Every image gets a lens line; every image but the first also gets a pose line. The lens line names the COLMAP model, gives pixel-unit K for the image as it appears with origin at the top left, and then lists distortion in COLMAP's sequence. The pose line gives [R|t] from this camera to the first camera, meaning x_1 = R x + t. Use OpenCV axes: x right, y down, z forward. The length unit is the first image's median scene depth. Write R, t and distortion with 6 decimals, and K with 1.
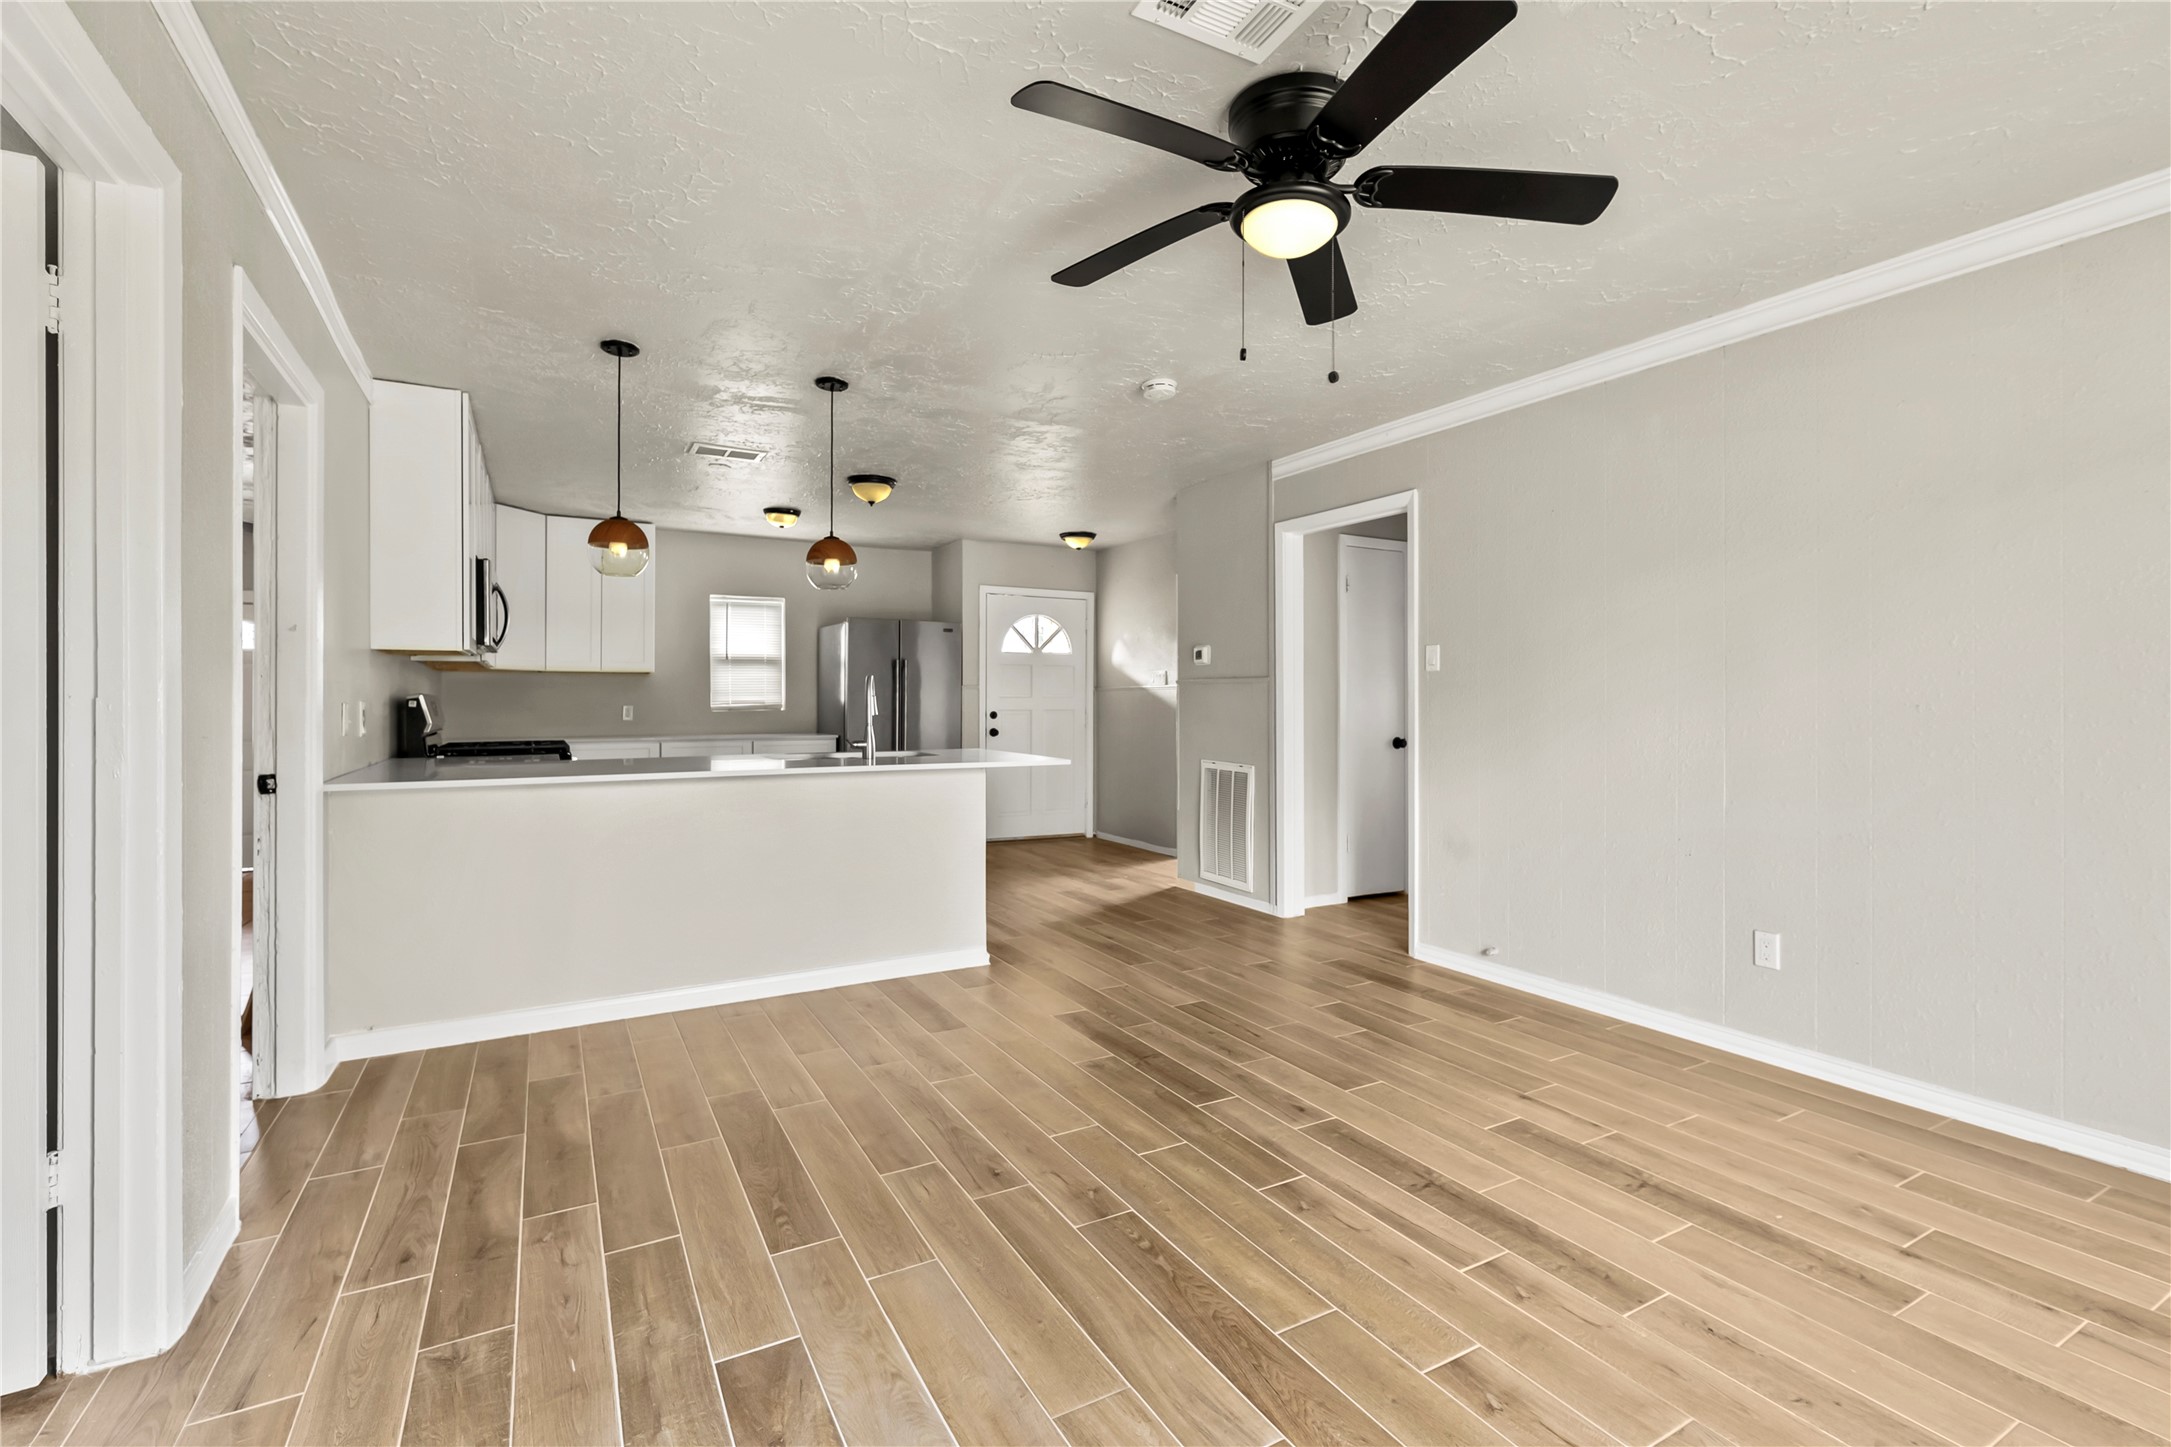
lens RADIAL K [[953.2, 0, 1080.2], [0, 953.2, 698.4], [0, 0, 1]] dist [0.003091, 0.000115]
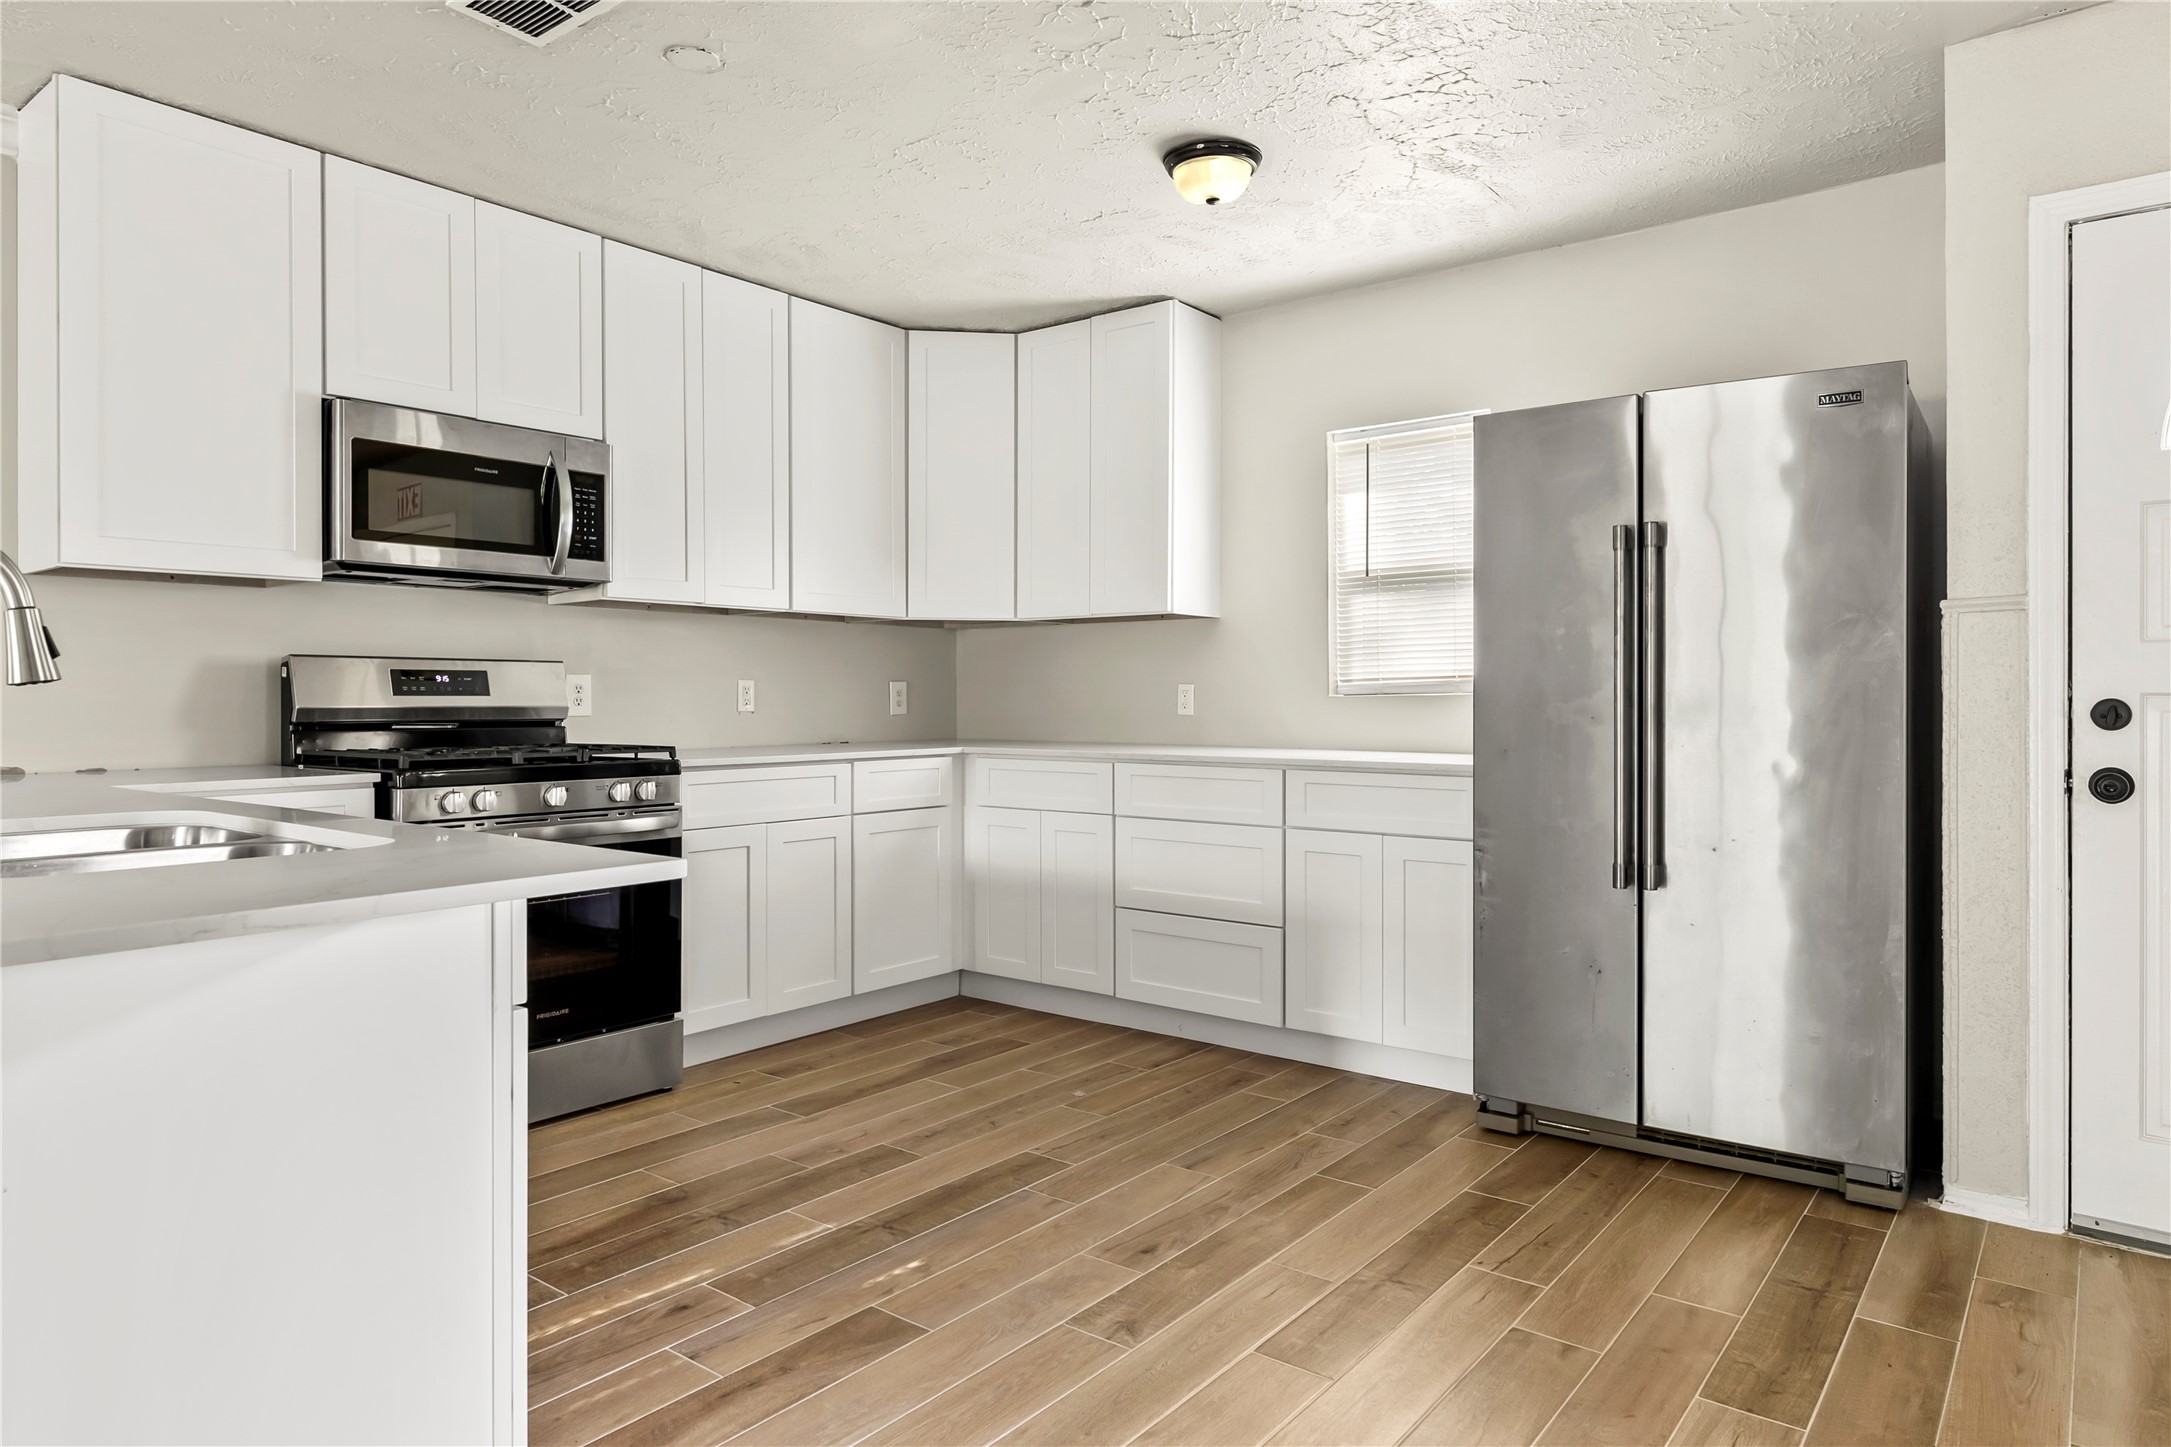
lens RADIAL K [[1306.2, 0, 1076.9], [0, 1306.2, 696.9], [0, 0, 1]] dist [-0.001030, 0.001451]
pose [[0.383388, -0.001517, -0.923586, 0.342366], [0.003824, 0.999993, -0.000055, 0.036133], [0.923579, -0.003510, 0.383391, 1.869520]]
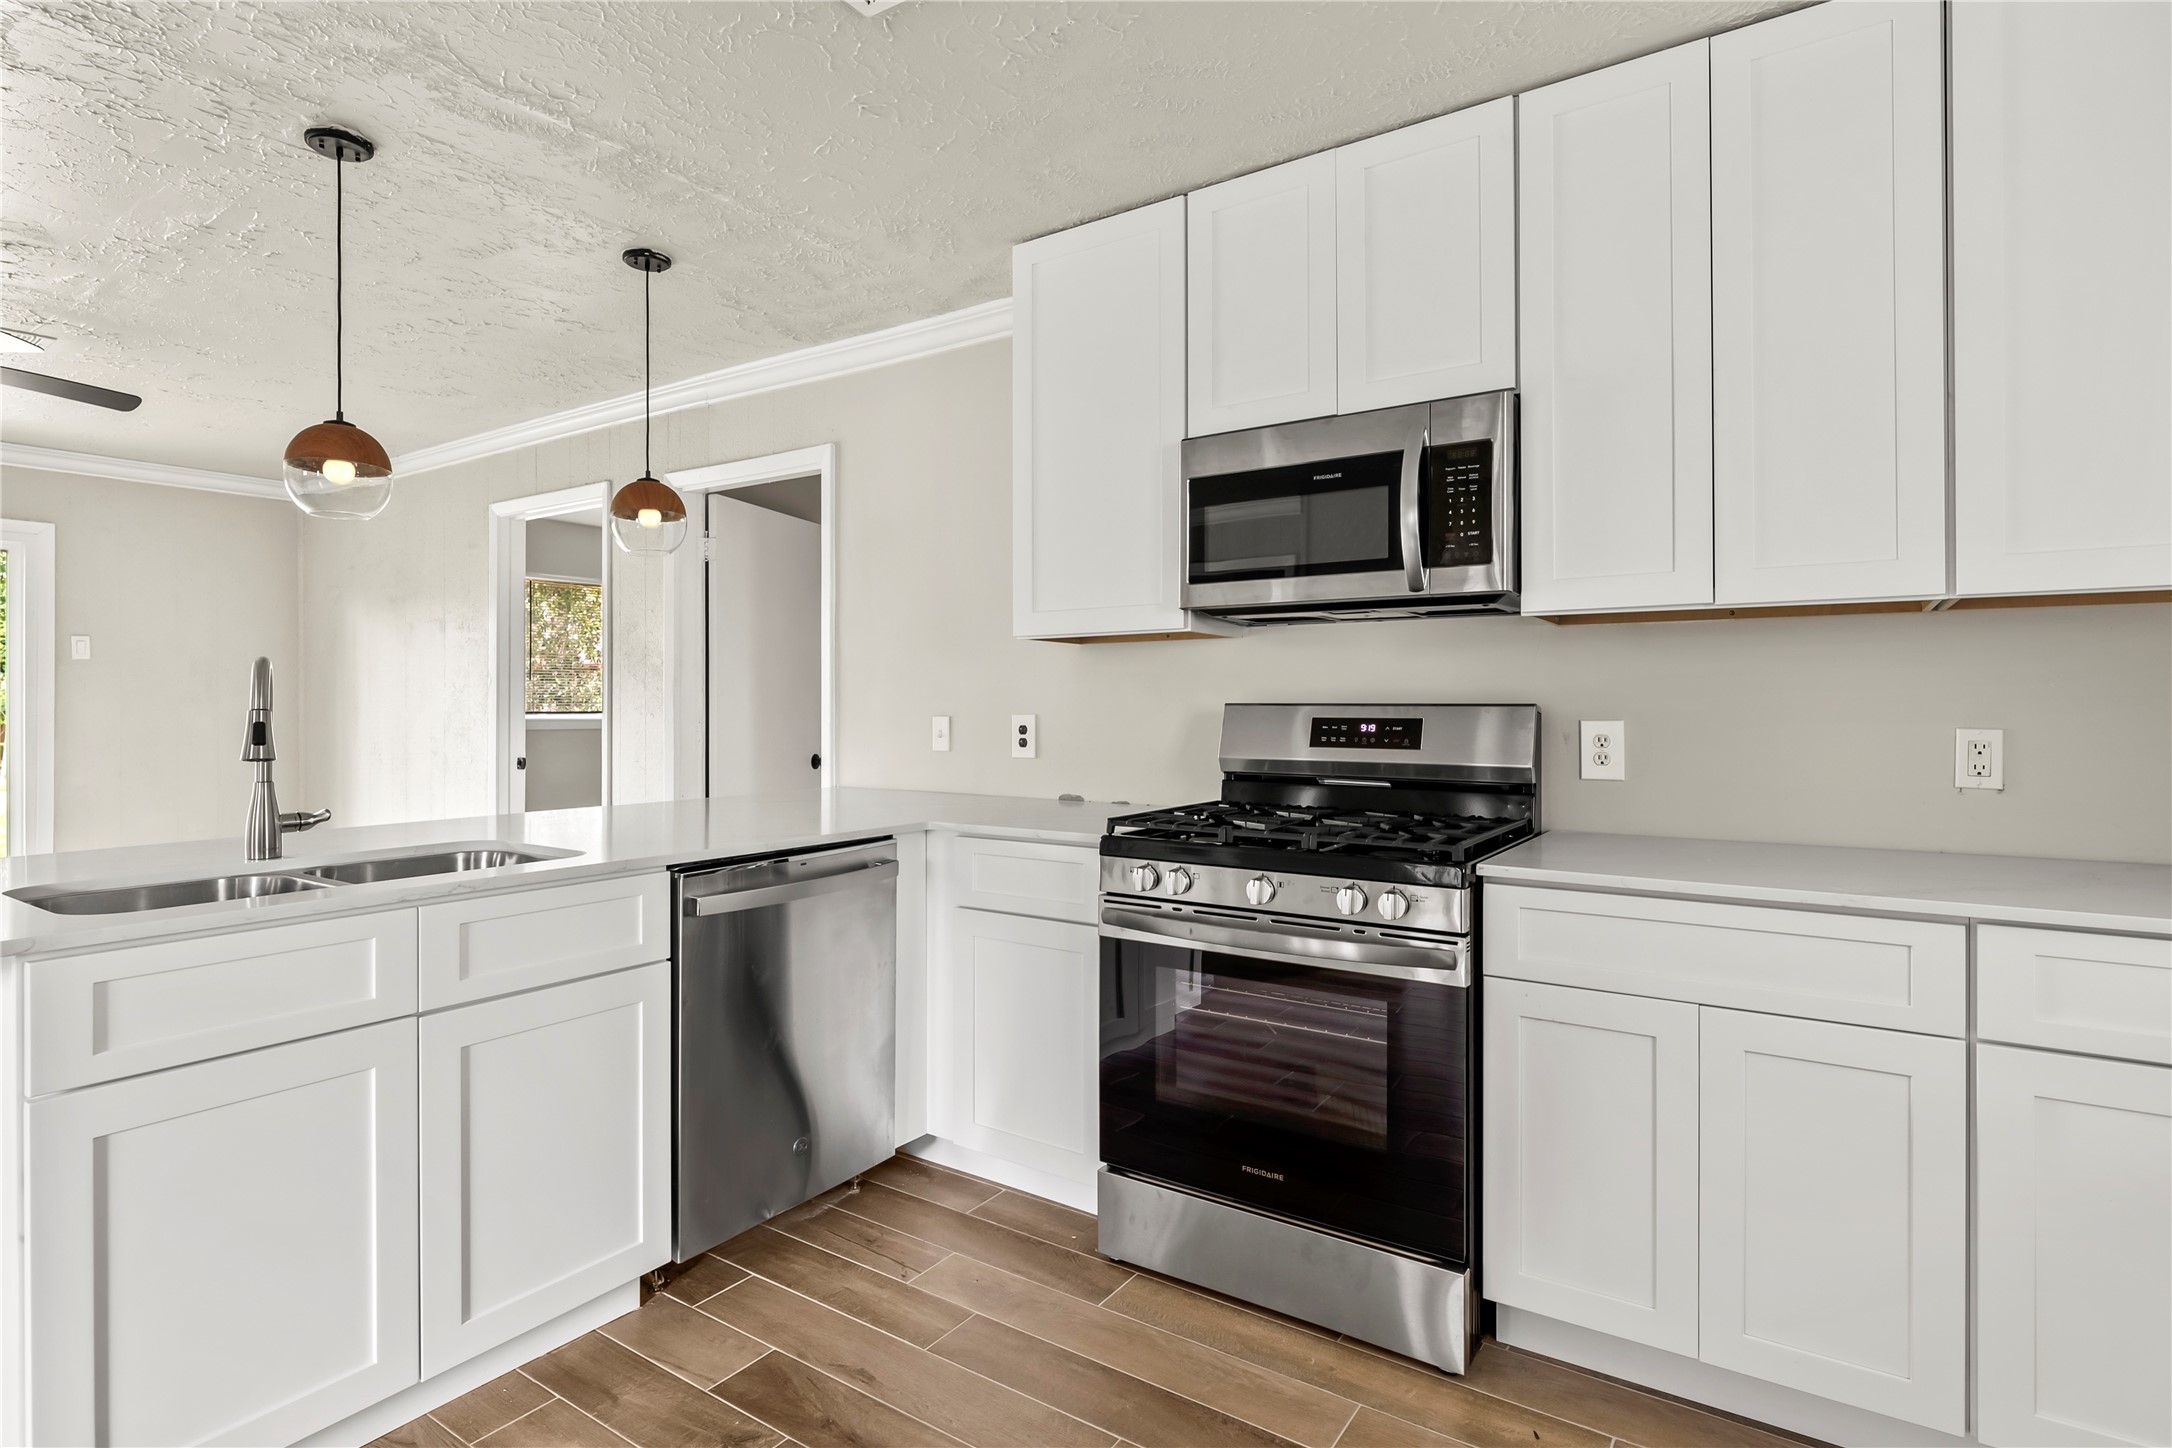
lens RADIAL K [[1089.8, 0, 1075.7], [0, 1089.8, 706.0], [0, 0, 1]] dist [-0.002177, -0.000284]
pose [[-0.894290, 0.001846, -0.447485, -0.529003], [0.002260, 0.999997, -0.000391, -0.006477], [0.447483, -0.001361, -0.894292, 2.544695]]
